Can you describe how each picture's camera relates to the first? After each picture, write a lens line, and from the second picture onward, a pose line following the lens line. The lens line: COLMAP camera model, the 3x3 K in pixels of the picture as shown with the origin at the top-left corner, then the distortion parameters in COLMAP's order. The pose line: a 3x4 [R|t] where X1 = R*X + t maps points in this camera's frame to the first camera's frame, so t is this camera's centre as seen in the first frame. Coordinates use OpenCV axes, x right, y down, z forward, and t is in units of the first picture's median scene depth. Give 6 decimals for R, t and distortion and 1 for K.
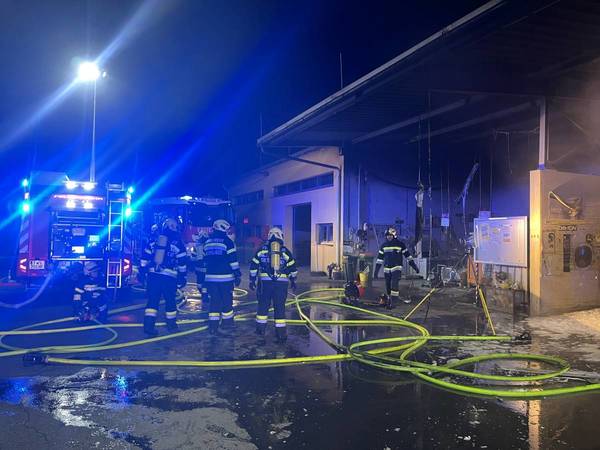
lens RADIAL K [[448.1, 0, 300.2], [0, 448.1, 230.9], [0, 0, 1]] dist [0.016103, 0.002592]
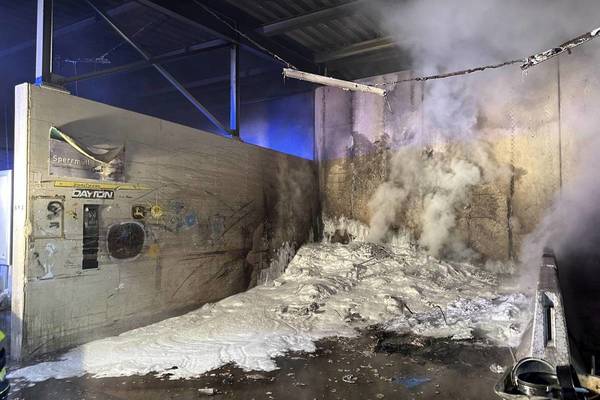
lens RADIAL K [[410.4, 0, 299.9], [0, 410.4, 200.3], [0, 0, 1]] dist [0.024341, -0.018575]
pose [[0.812476, 0.020293, 0.582642, 0.497840], [-0.006451, 0.999646, -0.025822, 0.013914], [-0.582959, 0.017221, 0.812319, 0.400591]]
